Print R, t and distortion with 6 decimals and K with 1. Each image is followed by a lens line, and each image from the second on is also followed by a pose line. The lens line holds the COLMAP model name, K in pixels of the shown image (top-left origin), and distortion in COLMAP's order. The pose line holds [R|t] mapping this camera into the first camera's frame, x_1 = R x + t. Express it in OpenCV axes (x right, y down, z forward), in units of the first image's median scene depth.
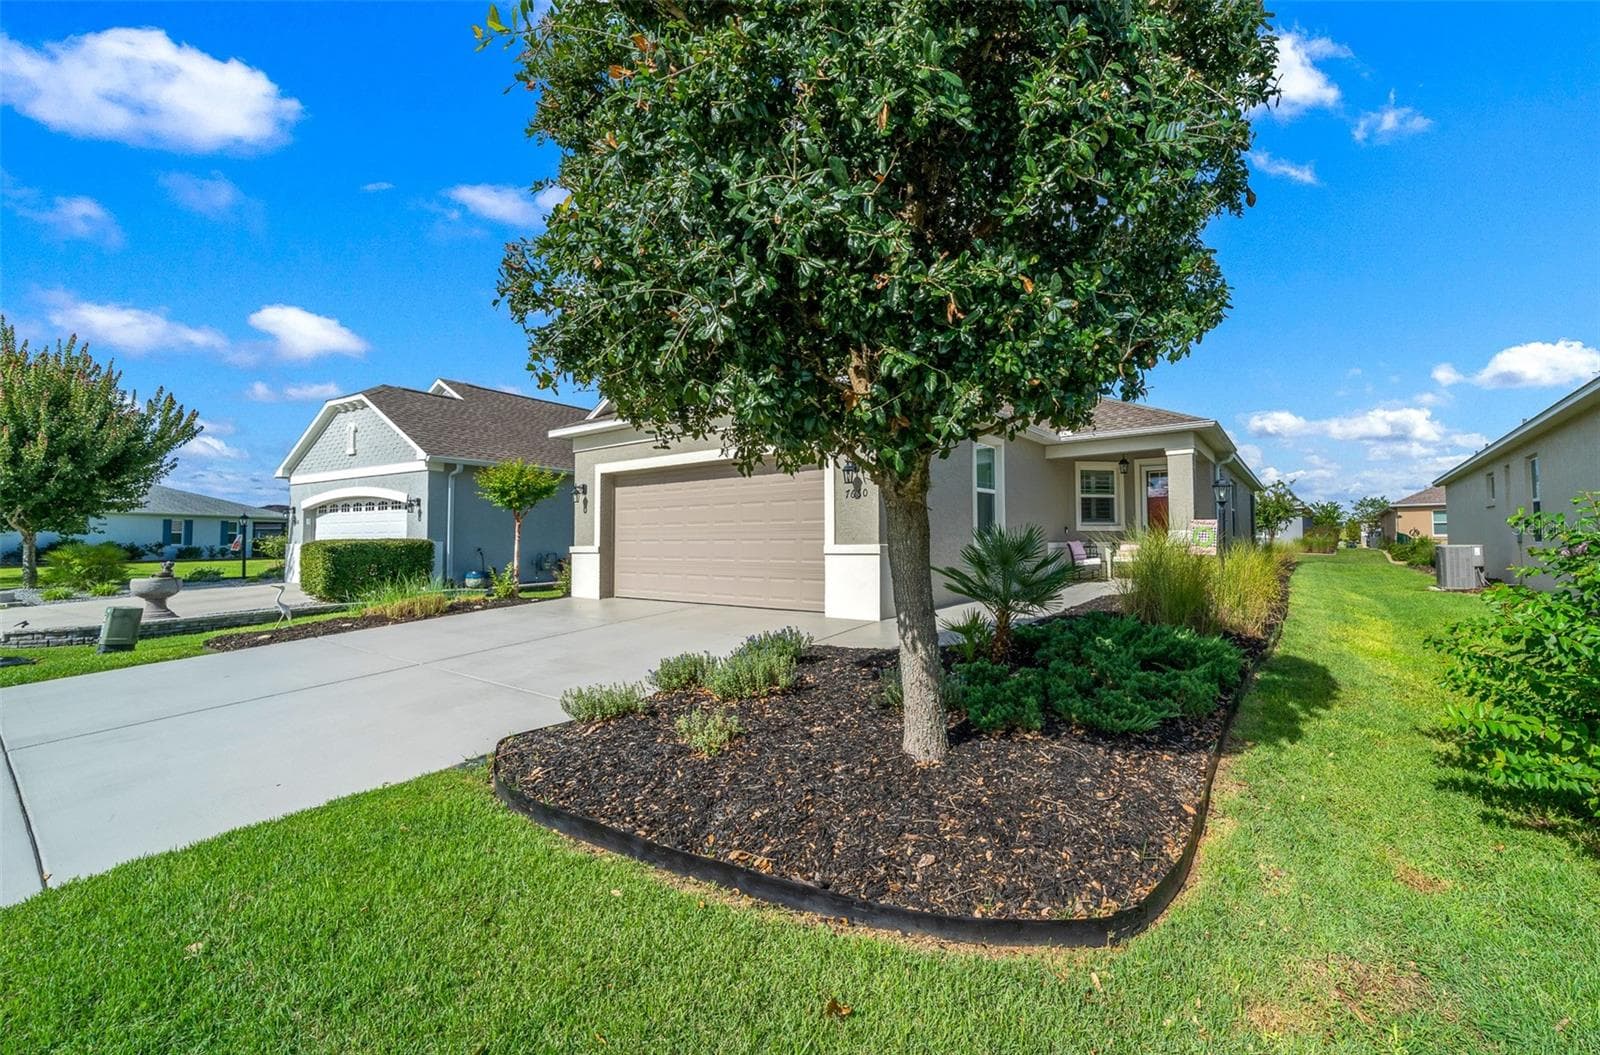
lens RADIAL K [[629.7, 0, 901.5], [0, 629.7, 517.0], [0, 0, 1]] dist [-0.002007, -0.000050]
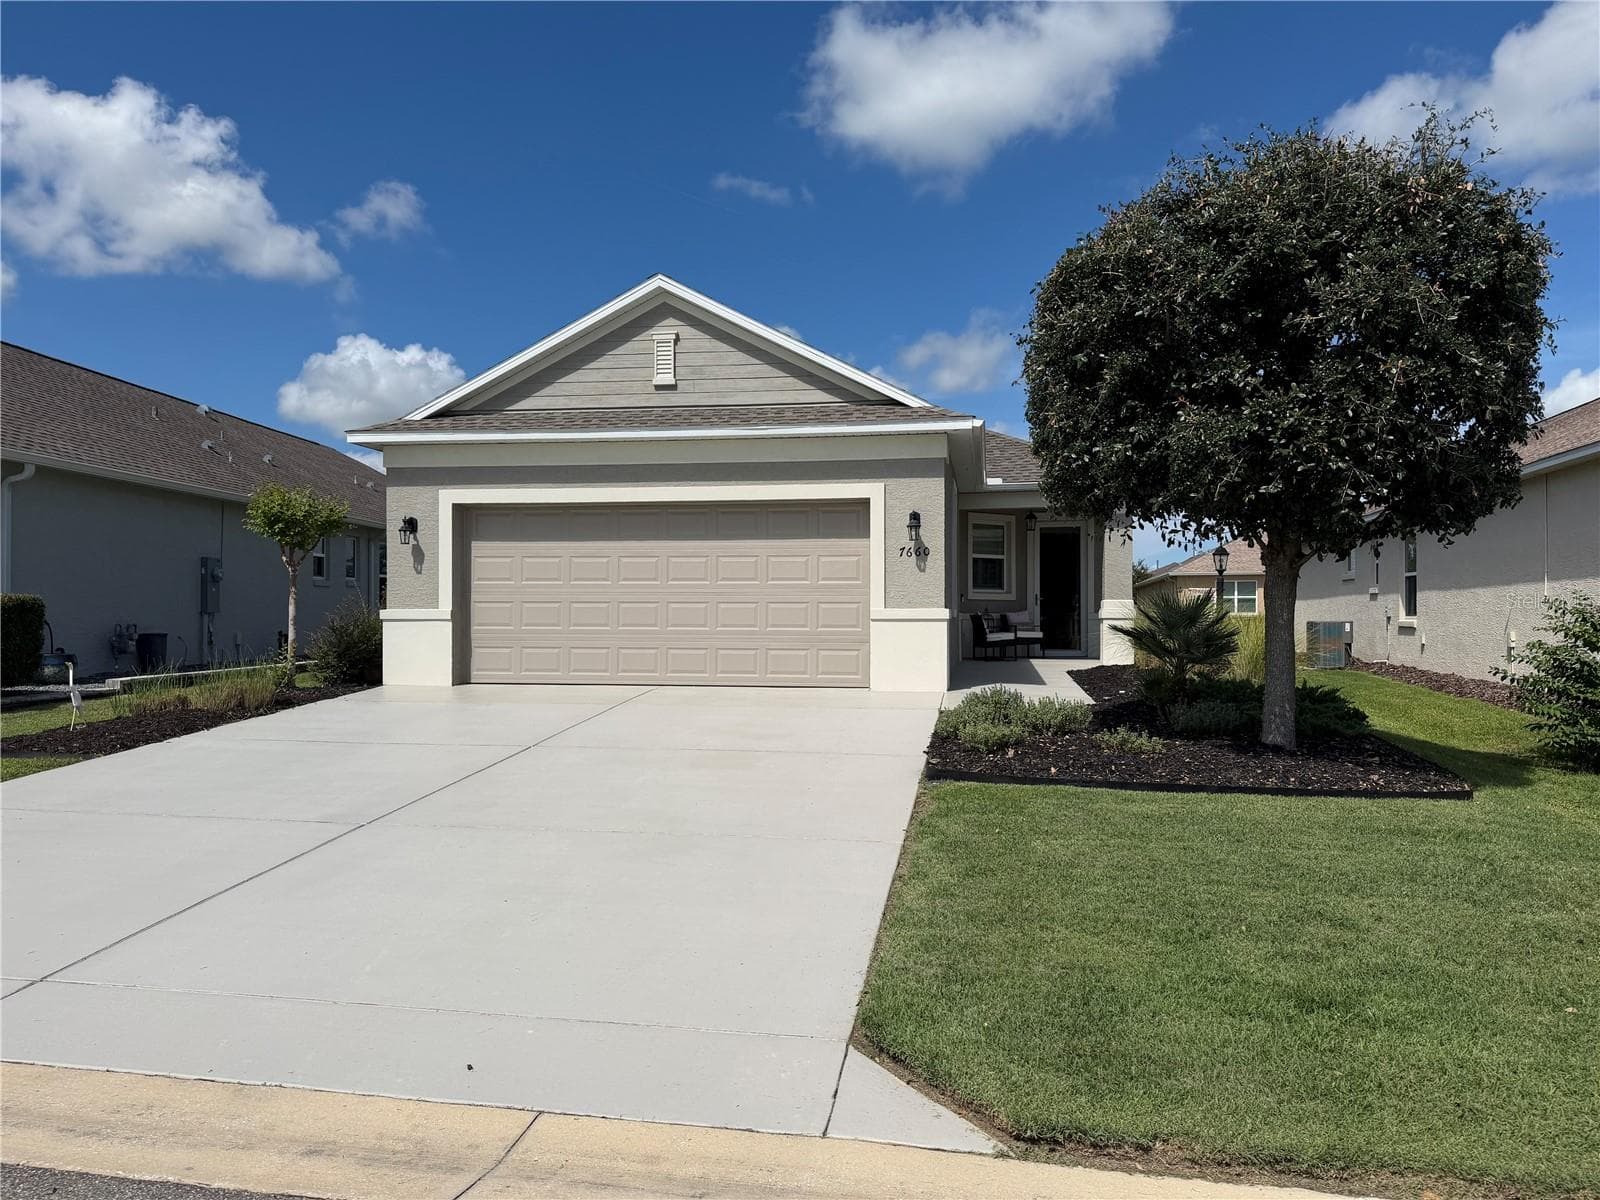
lens RADIAL K [[1119.1, 0, 810.9], [0, 1119.1, 601.8], [0, 0, 1]] dist [0.031997, -0.004619]
pose [[0.915246, 0.015034, 0.402615, -1.605338], [-0.023776, 0.999577, 0.016725, 0.021152], [-0.402193, -0.024880, 0.915217, -0.742857]]
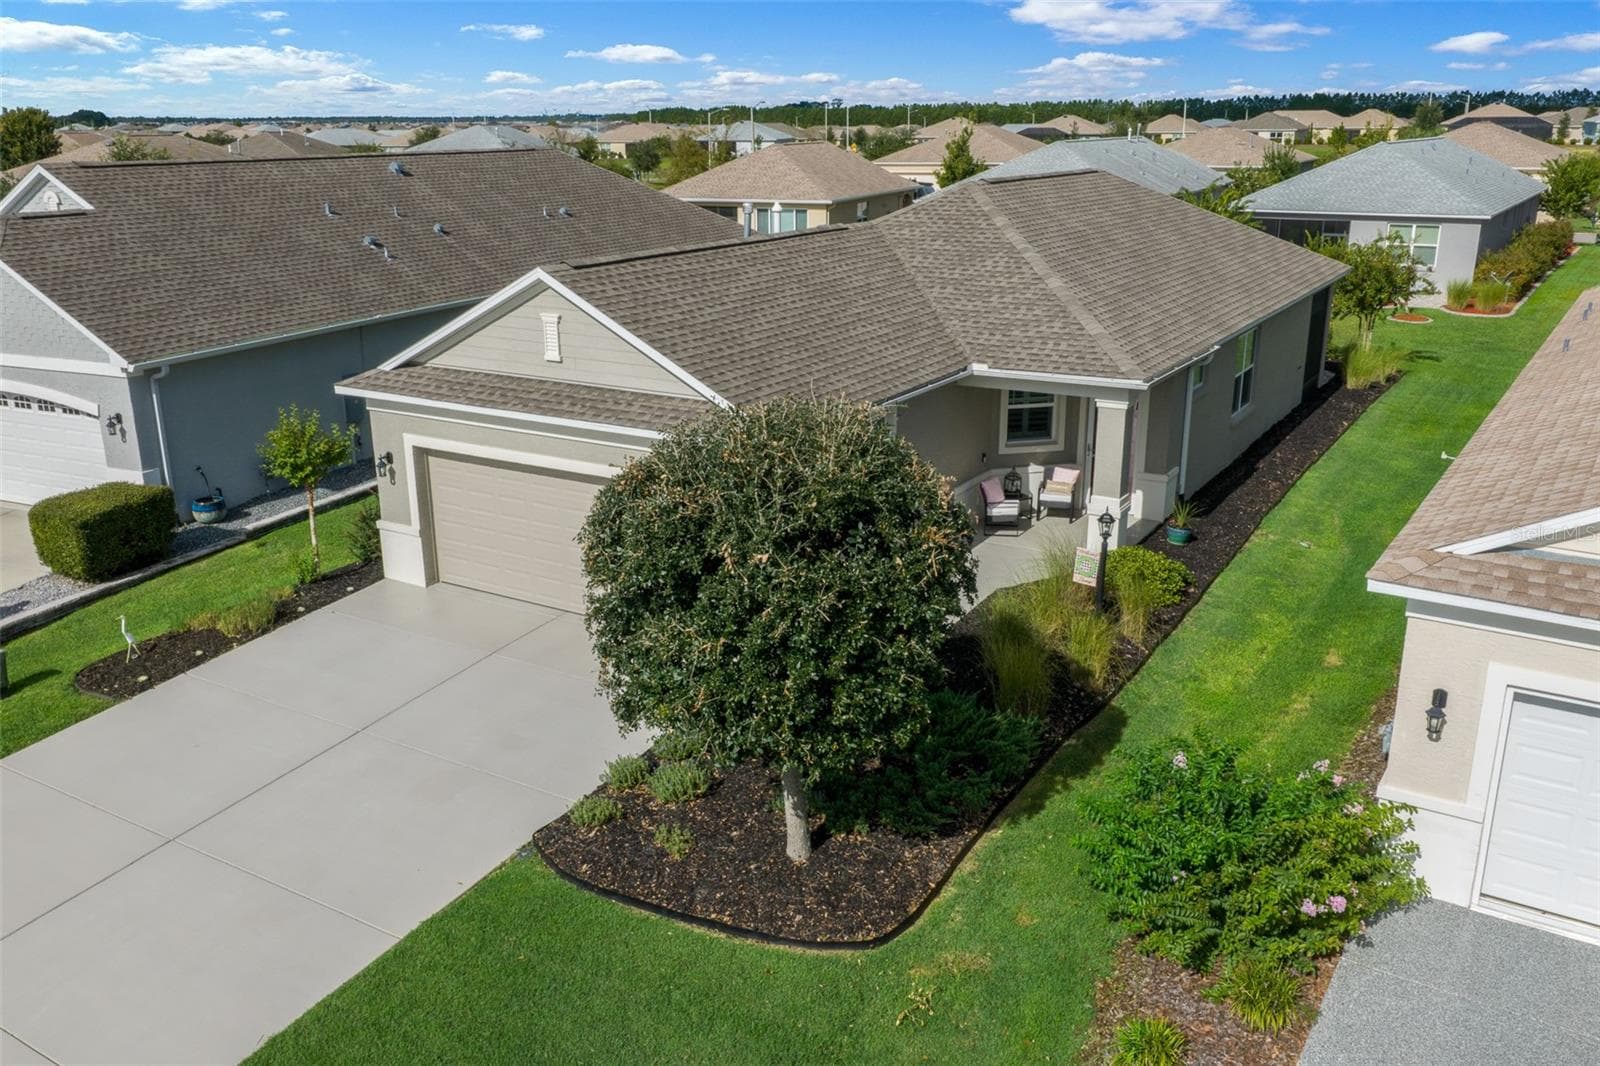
lens RADIAL K [[1333.0, 0, 796.0], [0, 1333.0, 534.7], [0, 0, 1]] dist [0.006379, 0.000475]
pose [[0.999538, -0.007428, 0.029457, -0.062313], [-0.002919, 0.941678, 0.336504, -1.452058], [-0.030238, -0.336434, 0.941221, -1.876562]]
